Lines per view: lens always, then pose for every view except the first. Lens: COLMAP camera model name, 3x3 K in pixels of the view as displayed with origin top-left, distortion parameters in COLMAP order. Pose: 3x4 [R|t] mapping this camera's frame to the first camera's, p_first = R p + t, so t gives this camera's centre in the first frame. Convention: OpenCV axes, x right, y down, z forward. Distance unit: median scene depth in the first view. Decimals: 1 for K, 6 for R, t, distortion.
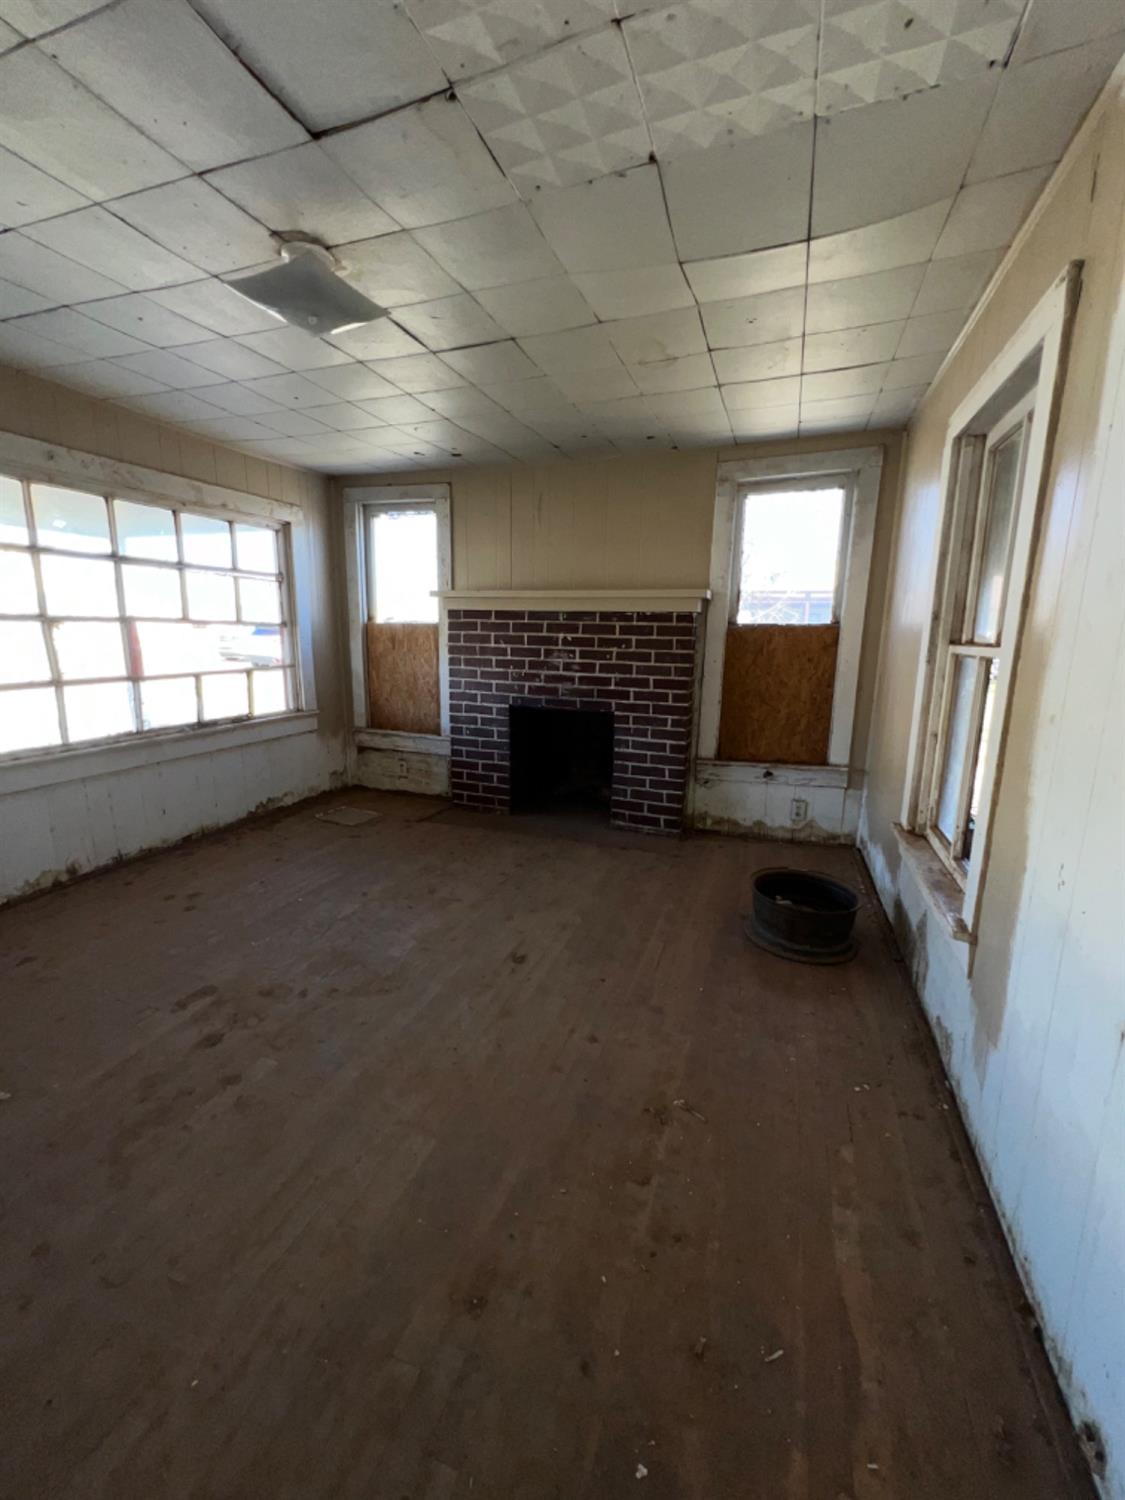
lens RADIAL K [[599.2, 0, 562.5], [0, 599.2, 750.0], [0, 0, 1]] dist [0.001290, 0.000348]
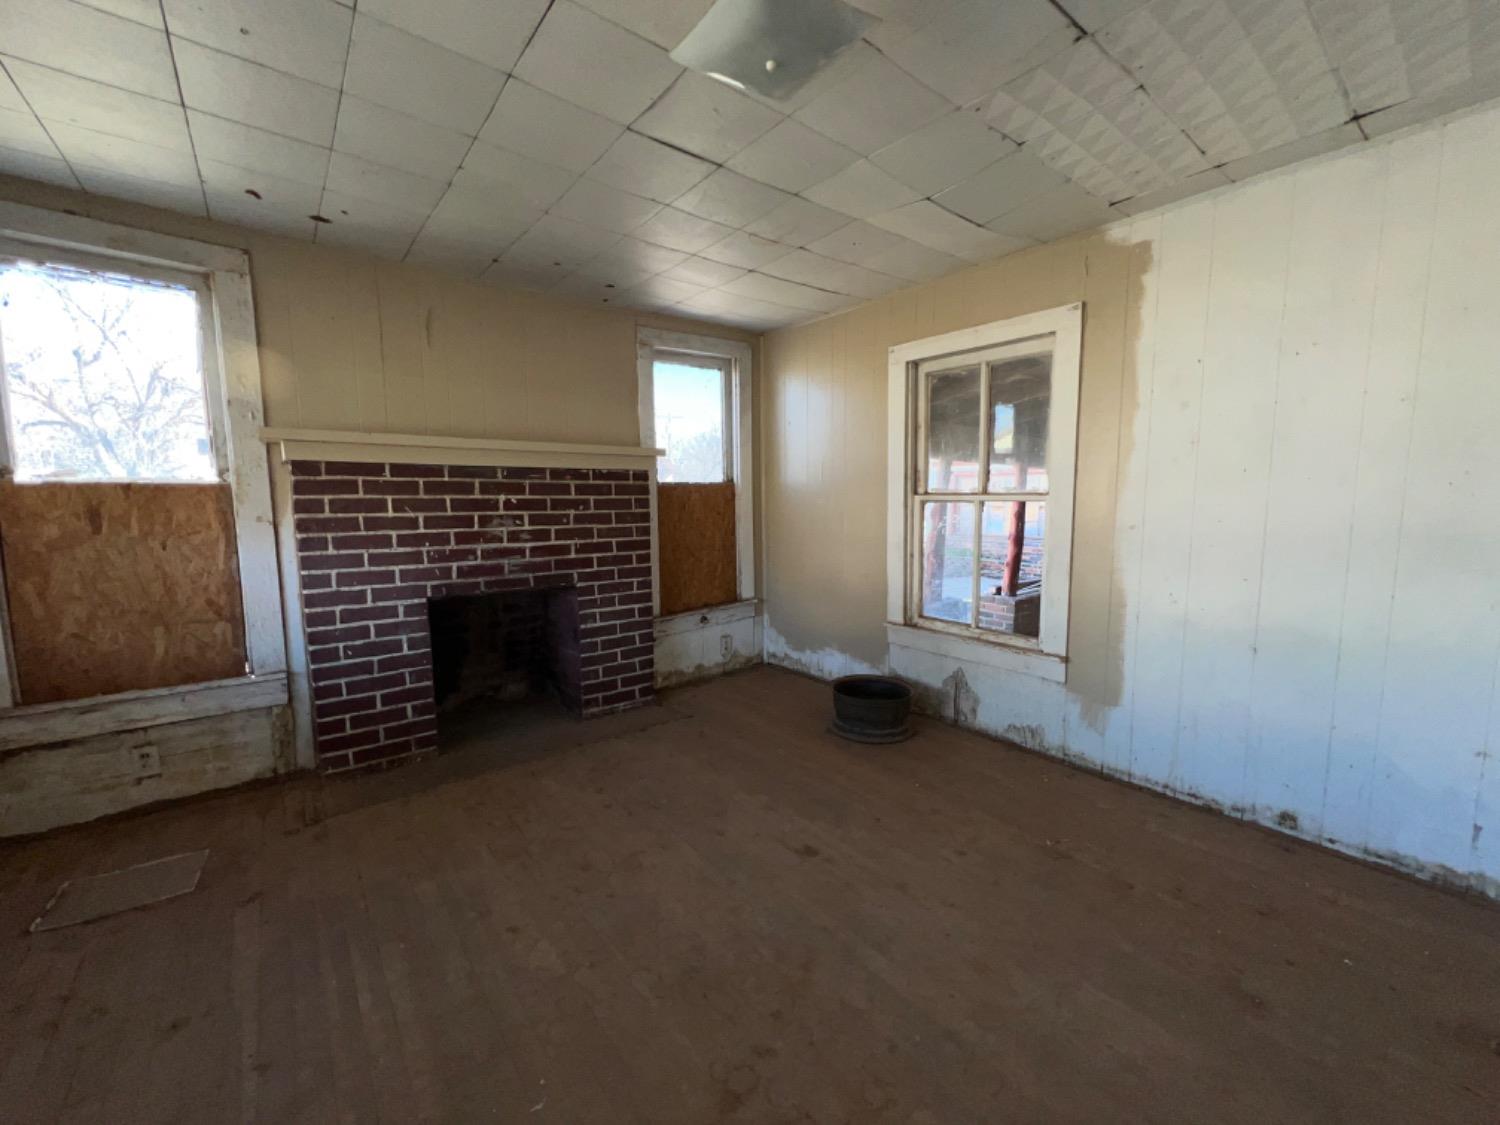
lens RADIAL K [[600.4, 0, 750.0], [0, 600.4, 562.5], [0, 0, 1]] dist [-0.000914, -0.000159]
pose [[0.517474, -0.114751, 0.847970, -0.511864], [0.179283, 0.983512, 0.023685, -0.069430], [-0.836707, 0.139770, 0.529515, 0.332733]]
